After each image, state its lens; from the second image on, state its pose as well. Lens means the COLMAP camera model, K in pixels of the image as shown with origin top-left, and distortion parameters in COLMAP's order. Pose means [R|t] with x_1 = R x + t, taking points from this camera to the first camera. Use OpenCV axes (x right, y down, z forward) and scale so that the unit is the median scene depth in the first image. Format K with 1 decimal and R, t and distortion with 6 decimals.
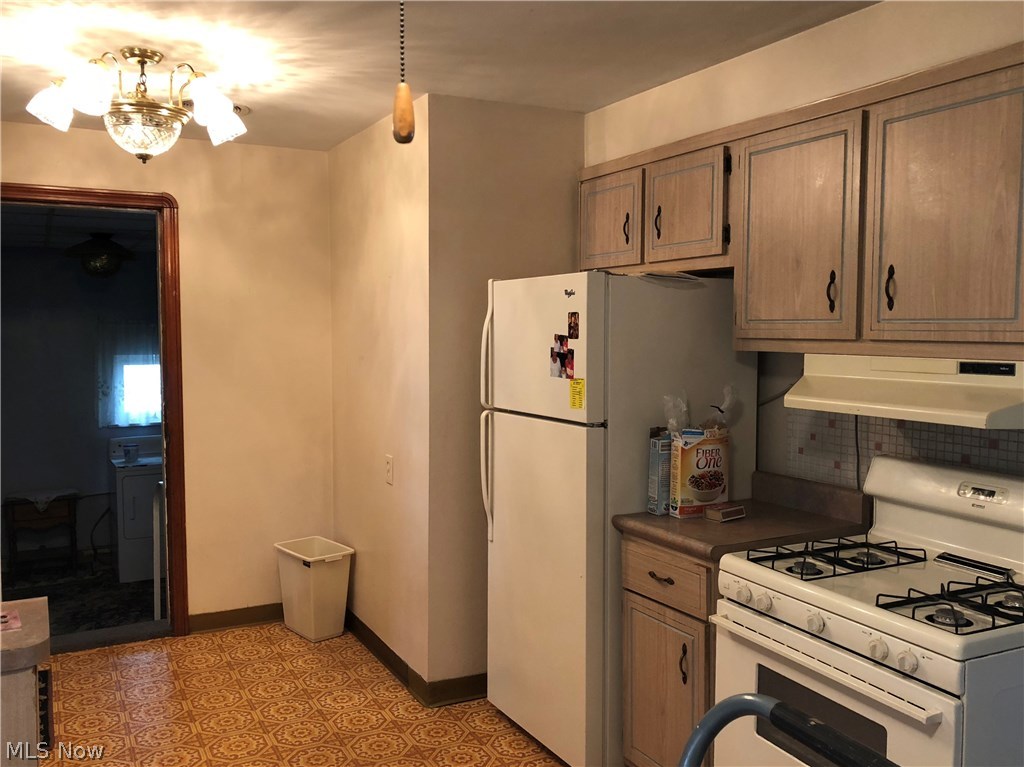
lens RADIAL K [[867.0, 0, 512.0], [0, 867.0, 383.5], [0, 0, 1]] dist [0.093530, -0.085740]
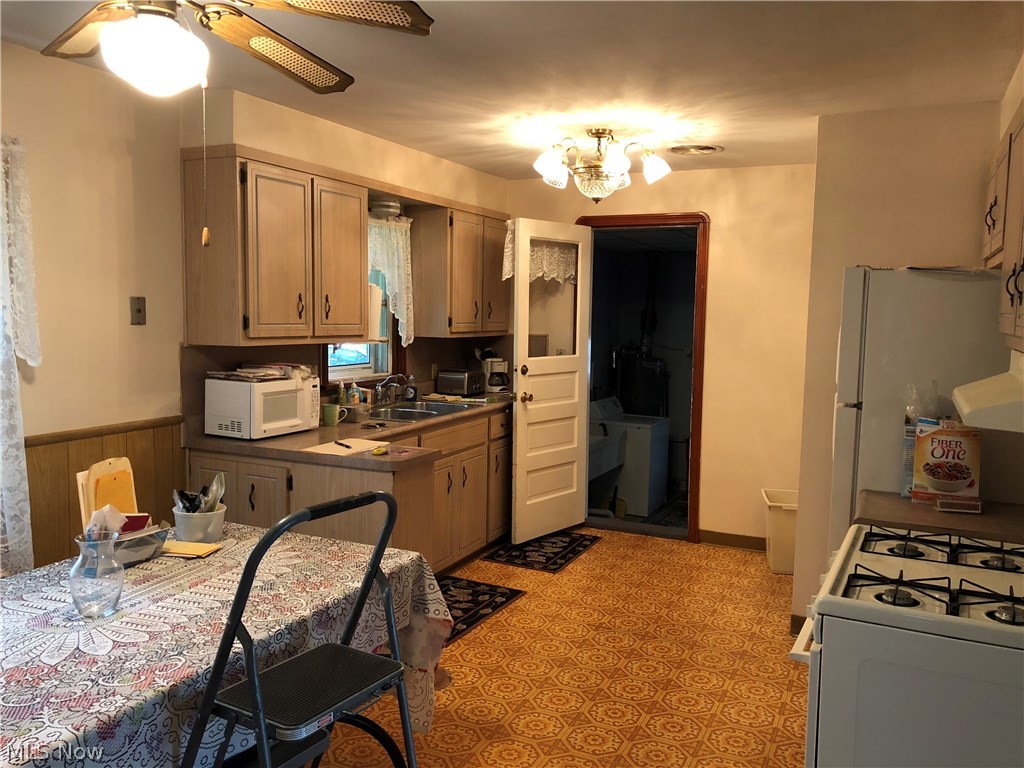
lens RADIAL K [[813.2, 0, 512.0], [0, 813.2, 384.0], [0, 0, 1]] dist [-0.012237, -0.001958]
pose [[0.620669, 0.086708, -0.779264, 0.619429], [-0.068535, 0.996062, 0.056245, -0.007835], [0.781072, 0.018497, 0.624167, 0.012866]]
